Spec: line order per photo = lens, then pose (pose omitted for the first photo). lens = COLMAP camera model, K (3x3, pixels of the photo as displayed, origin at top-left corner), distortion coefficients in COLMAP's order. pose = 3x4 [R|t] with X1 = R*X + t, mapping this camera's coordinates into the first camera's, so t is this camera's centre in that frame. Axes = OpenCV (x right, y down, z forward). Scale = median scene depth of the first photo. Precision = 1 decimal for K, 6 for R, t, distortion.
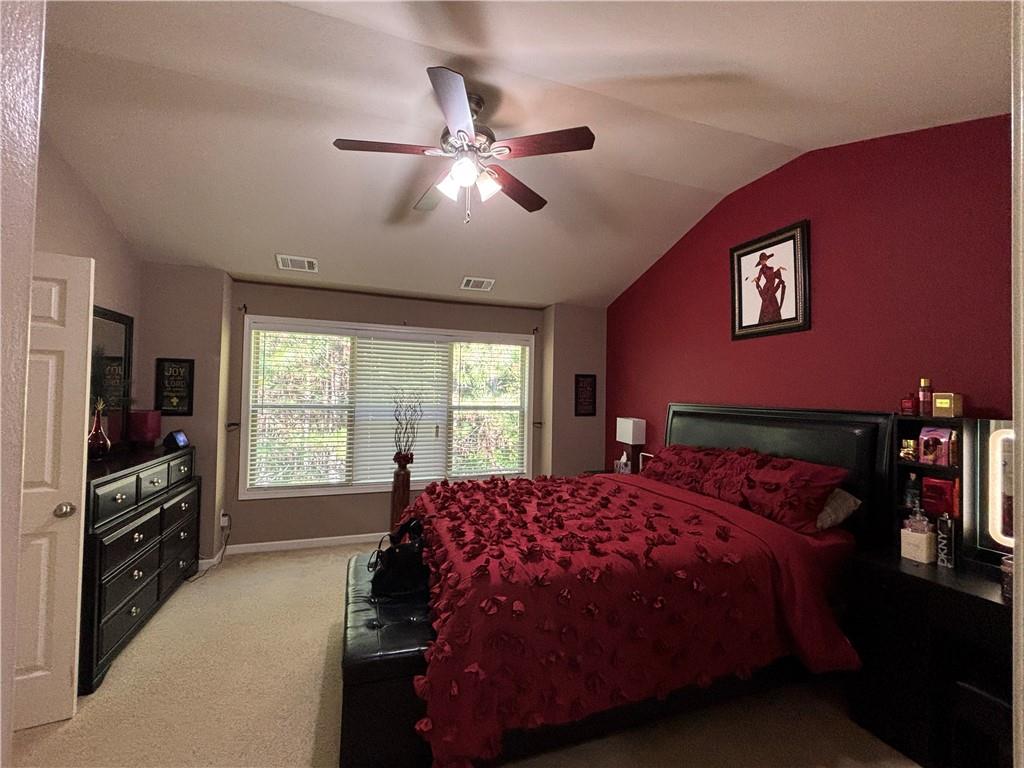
lens RADIAL K [[416.2, 0, 508.7], [0, 416.2, 378.2], [0, 0, 1]] dist [-0.018194, -0.000340]
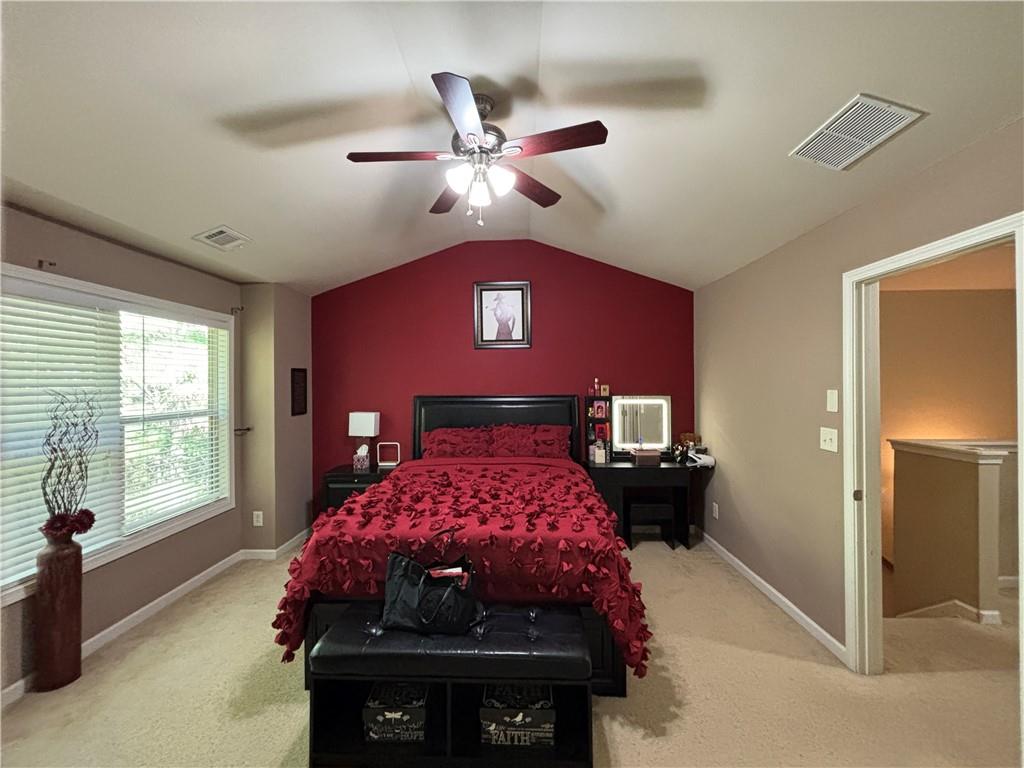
lens RADIAL K [[410.8, 0, 510.3], [0, 410.8, 385.6], [0, 0, 1]] dist [-0.001223, -0.000193]
pose [[0.370379, -0.021290, 0.928637, -0.543771], [-0.019998, 0.999323, 0.030886, -0.009665], [-0.928665, -0.030011, 0.369702, 0.285389]]
